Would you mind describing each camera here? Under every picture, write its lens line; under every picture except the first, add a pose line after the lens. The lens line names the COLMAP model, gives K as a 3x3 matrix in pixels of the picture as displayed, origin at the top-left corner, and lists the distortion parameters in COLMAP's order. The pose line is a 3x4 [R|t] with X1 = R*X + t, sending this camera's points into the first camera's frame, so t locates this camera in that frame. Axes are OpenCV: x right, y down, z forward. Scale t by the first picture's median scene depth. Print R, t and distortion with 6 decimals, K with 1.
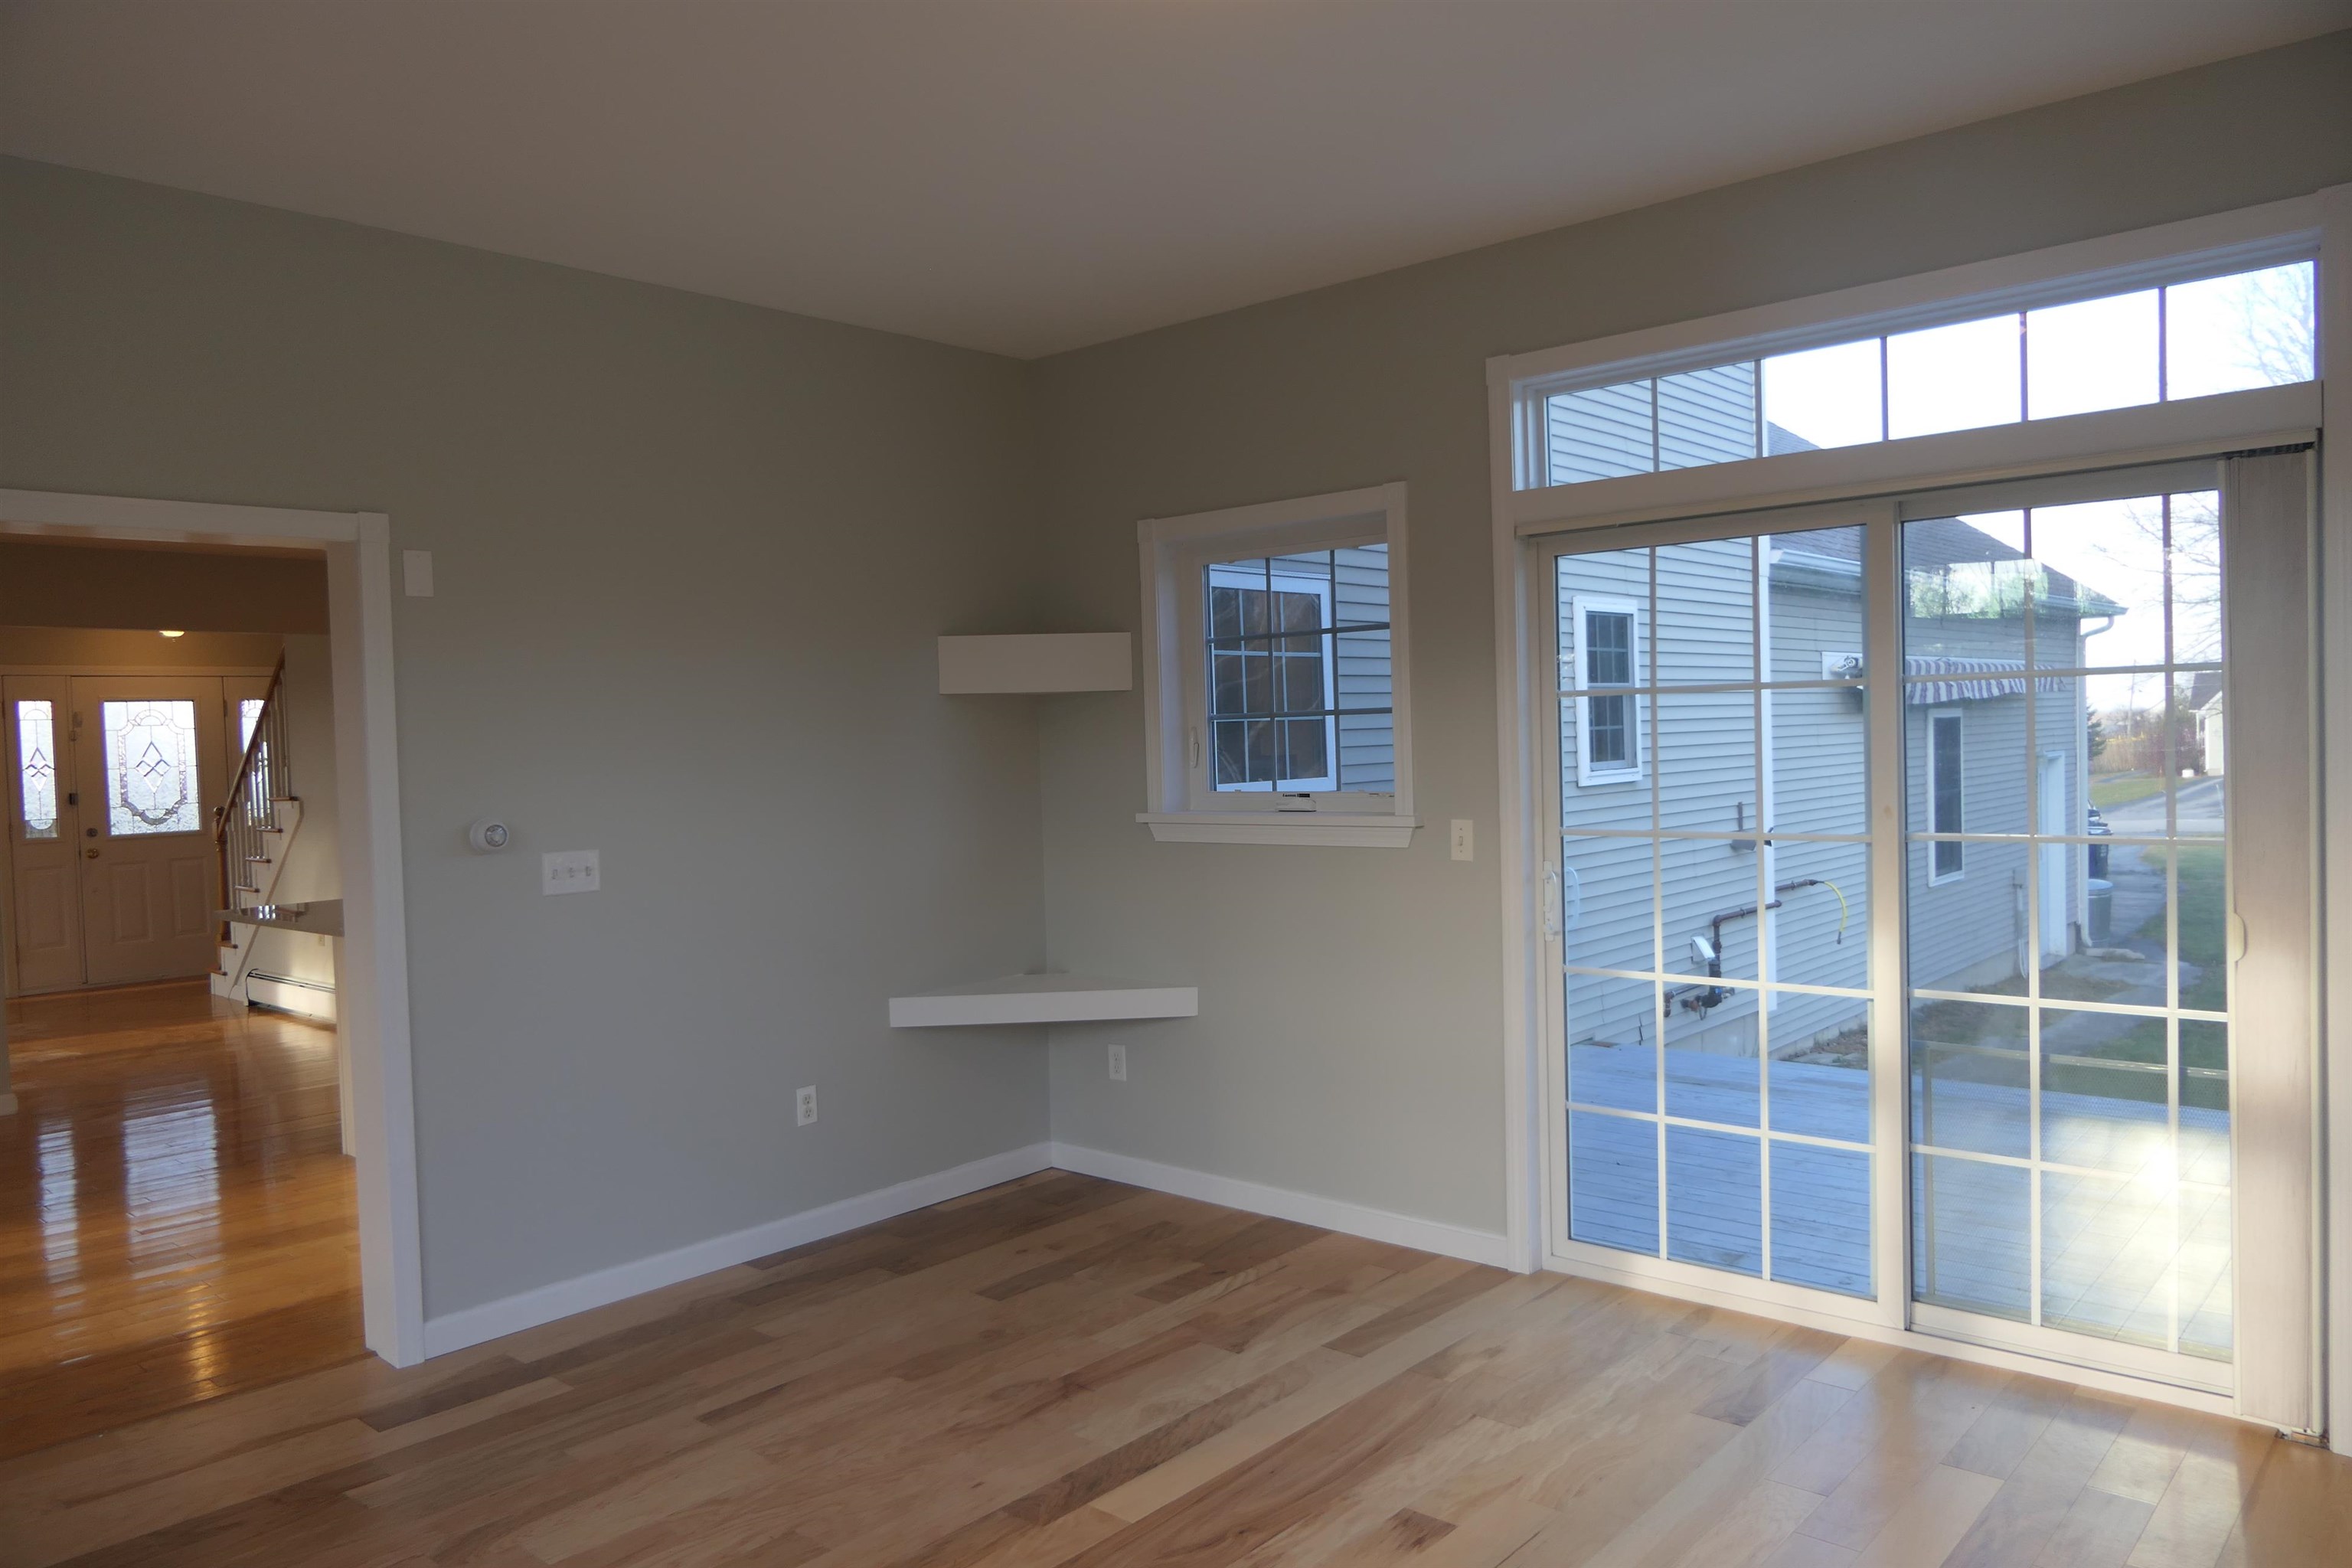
lens RADIAL K [[1661.9, 0, 1176.0], [0, 1661.9, 784.0], [0, 0, 1]] dist [0.000800, -0.002584]
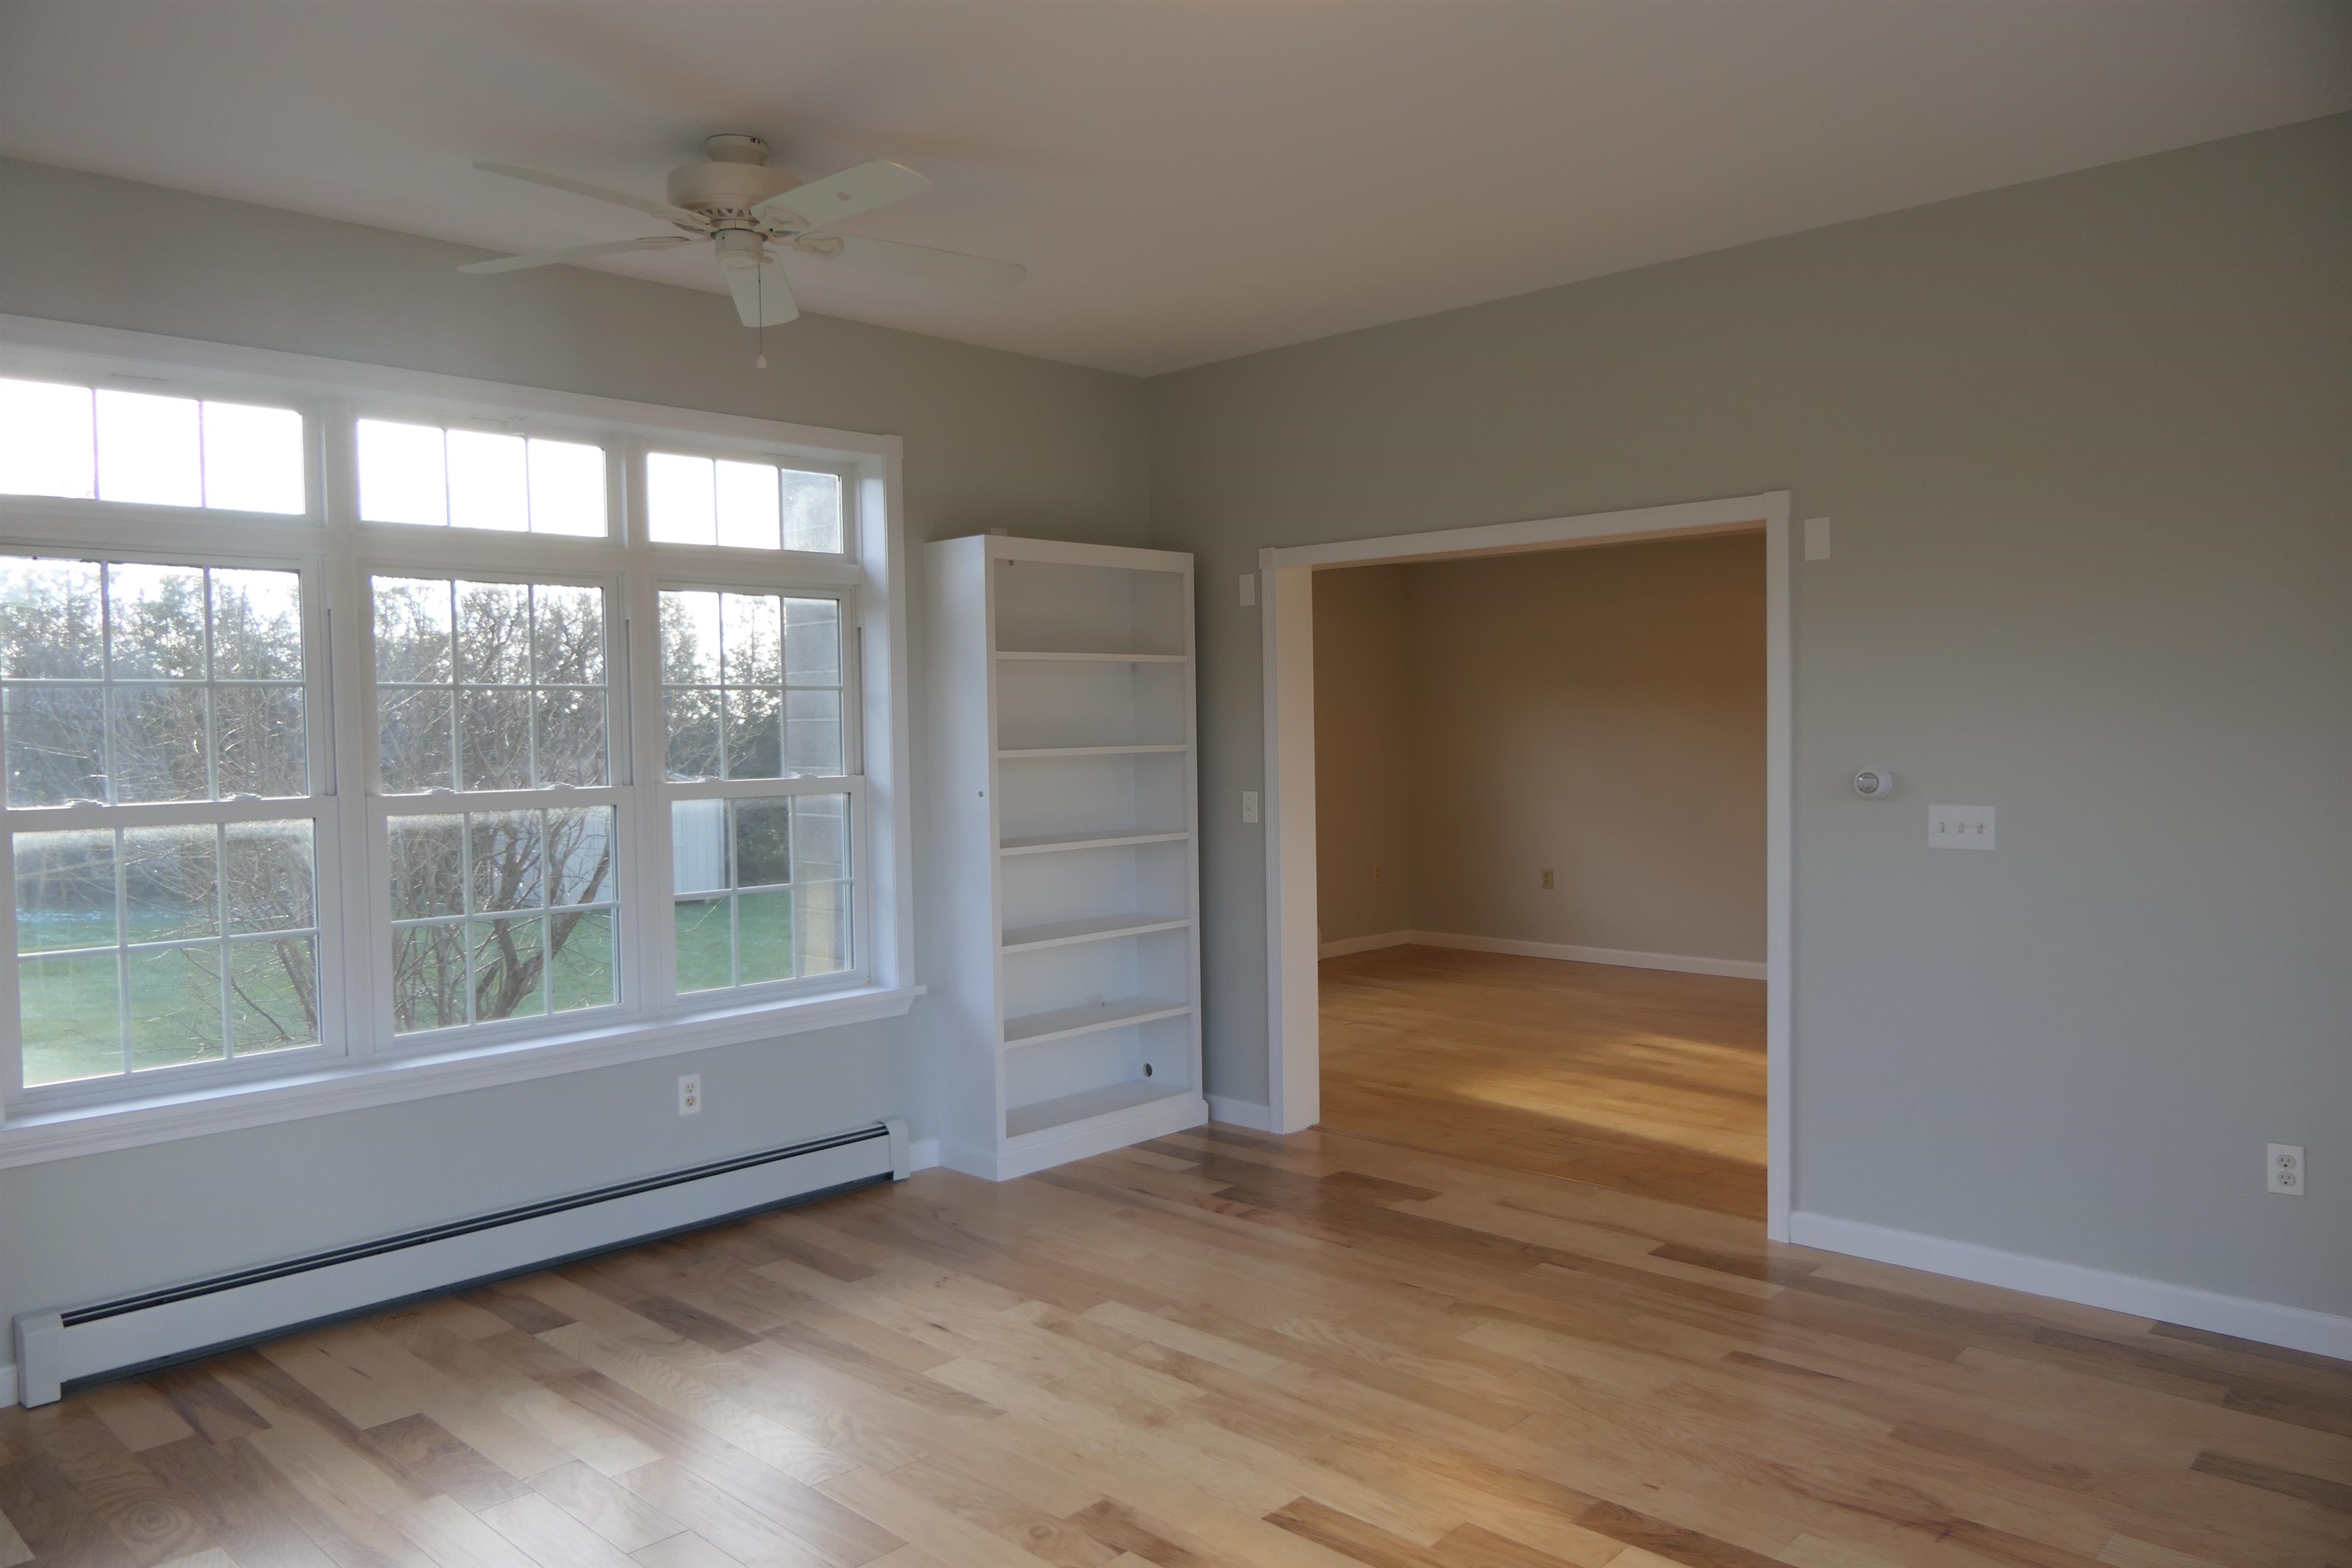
lens RADIAL K [[1661.9, 0, 1176.0], [0, 1661.9, 784.0], [0, 0, 1]] dist [0.000800, -0.002584]
pose [[-0.055865, 0.059767, -0.996648, 0.685907], [-0.019199, 0.997958, 0.060921, -0.024326], [0.998254, 0.022538, -0.054603, 0.652523]]
